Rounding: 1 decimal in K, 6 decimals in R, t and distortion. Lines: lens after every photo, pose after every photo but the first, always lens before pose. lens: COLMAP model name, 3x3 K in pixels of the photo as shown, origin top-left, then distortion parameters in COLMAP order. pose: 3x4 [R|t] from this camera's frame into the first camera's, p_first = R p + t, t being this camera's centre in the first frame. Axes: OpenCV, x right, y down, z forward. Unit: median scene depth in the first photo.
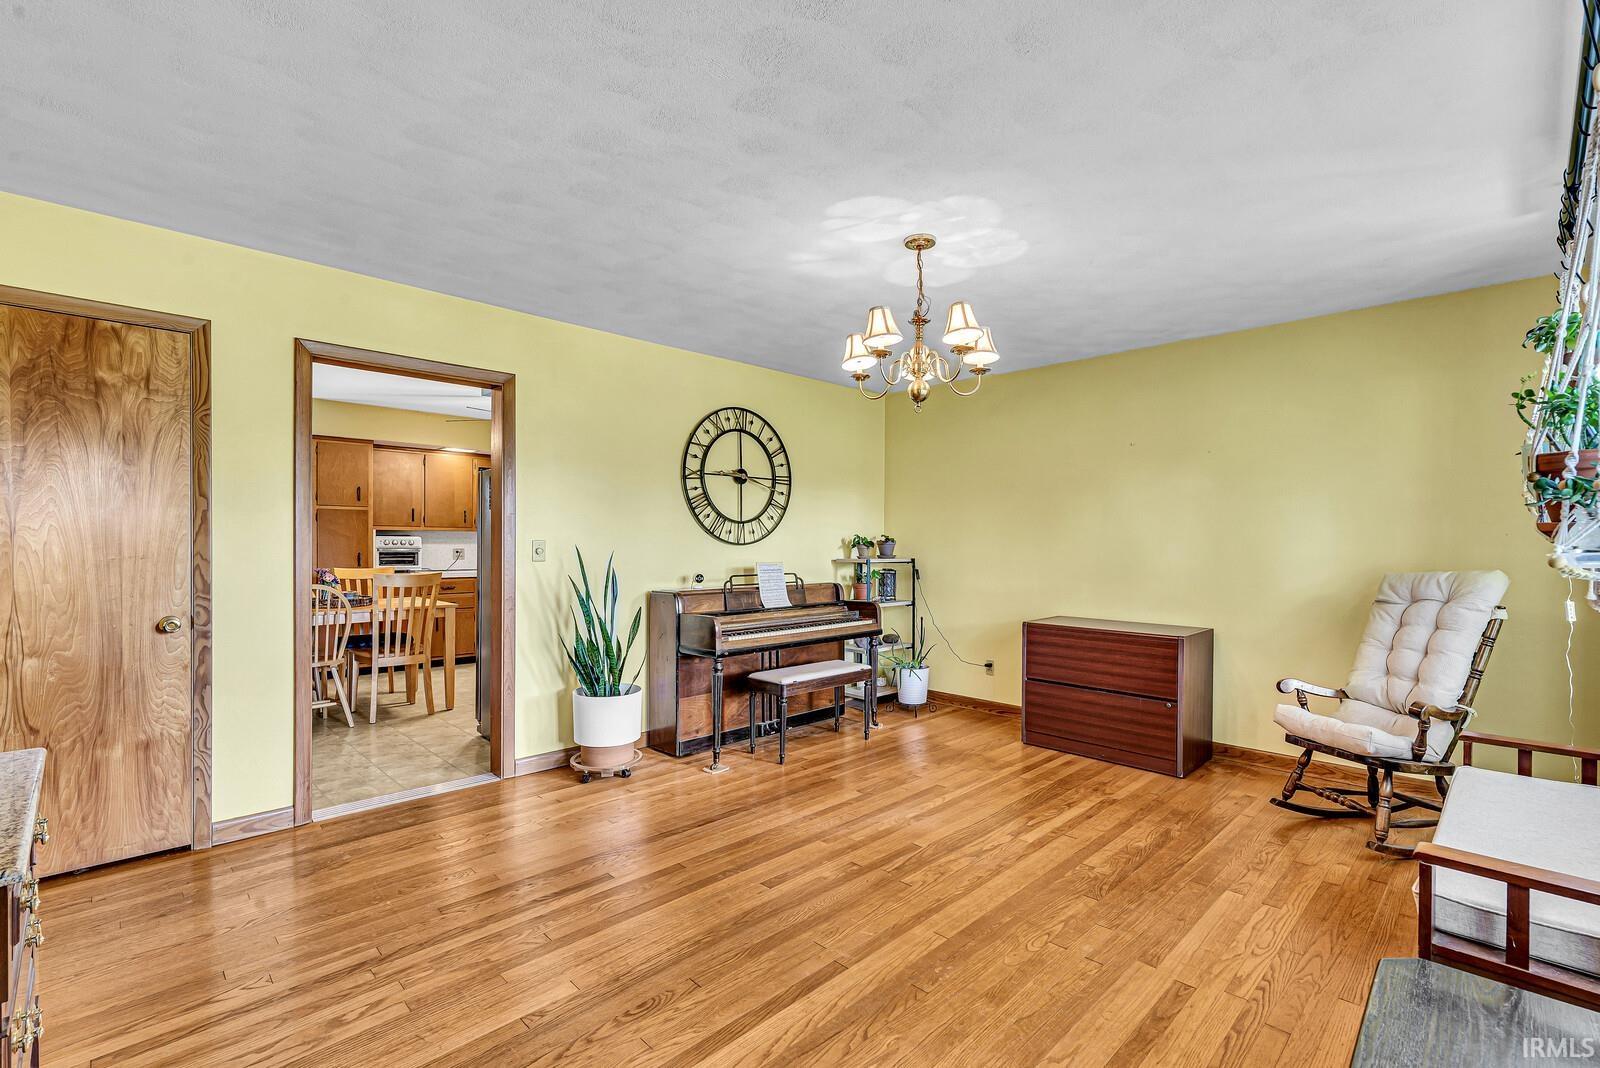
lens RADIAL K [[702.4, 0, 800.0], [0, 702.4, 534.0], [0, 0, 1]] dist [0.001445, 0.000127]
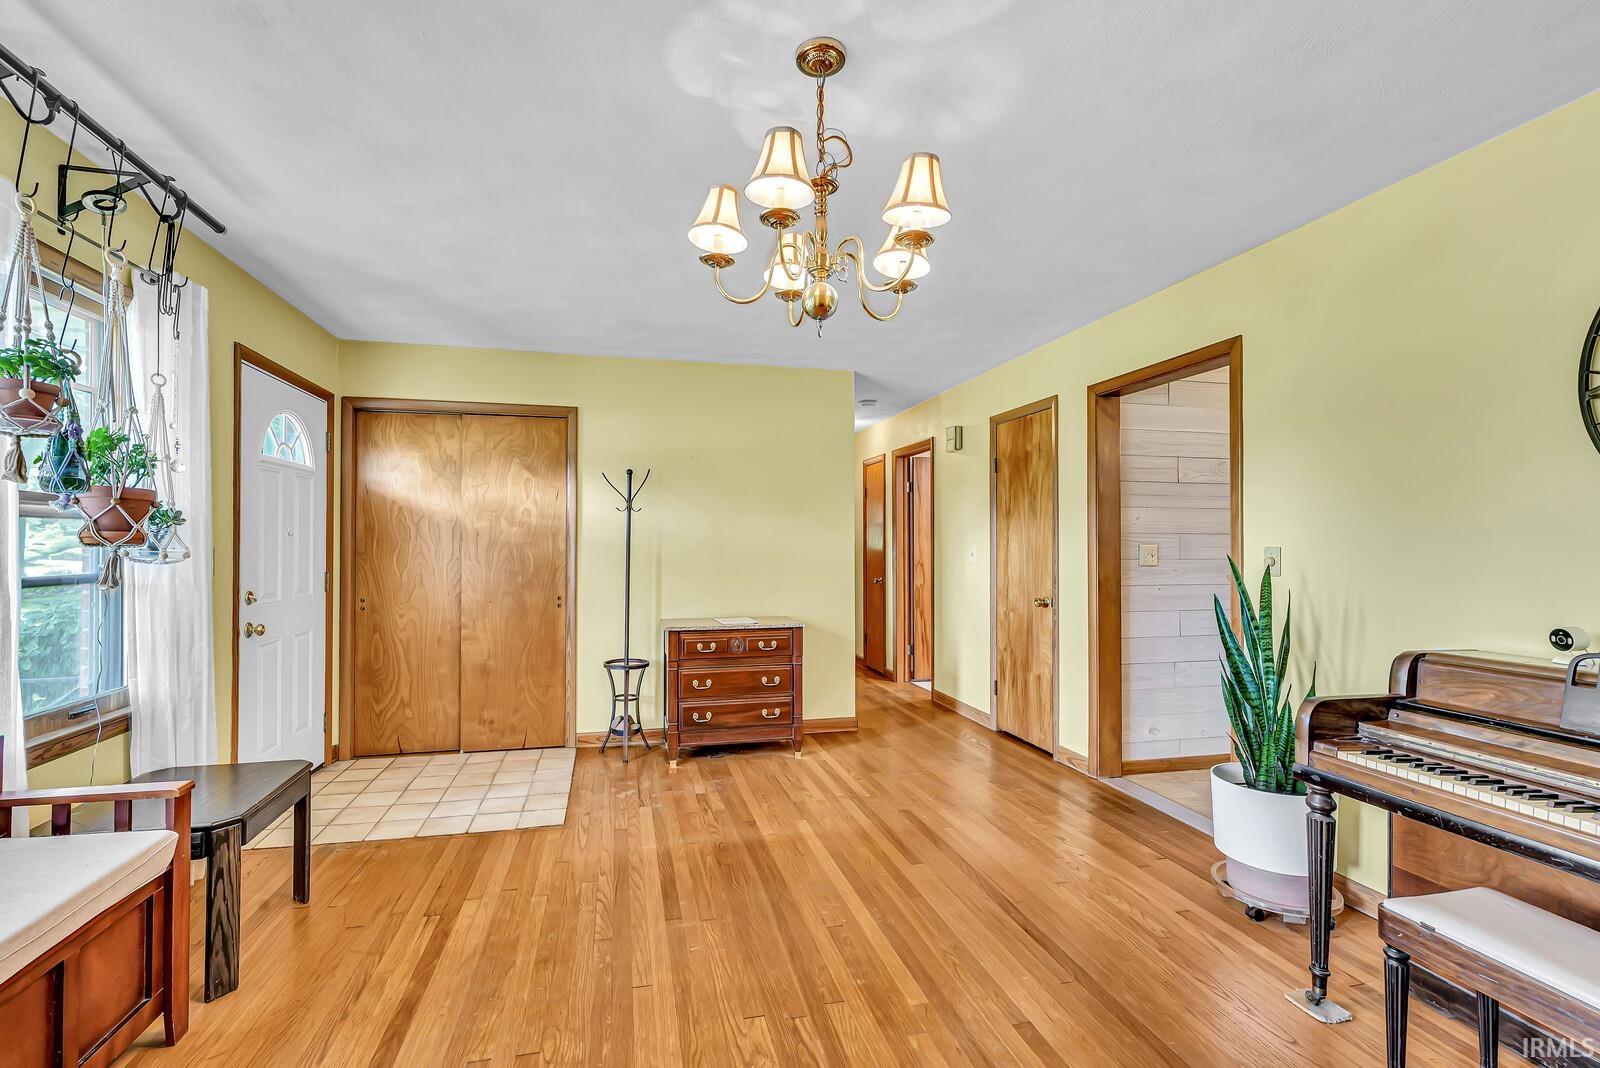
lens RADIAL K [[743.9, 0, 800.0], [0, 743.9, 534.0], [0, 0, 1]] dist [-0.001208, -0.000241]
pose [[-0.516196, -0.014501, -0.856347, 0.749925], [0.004768, 0.999793, -0.019804, 0.010162], [0.856457, -0.014306, -0.516020, 1.364171]]
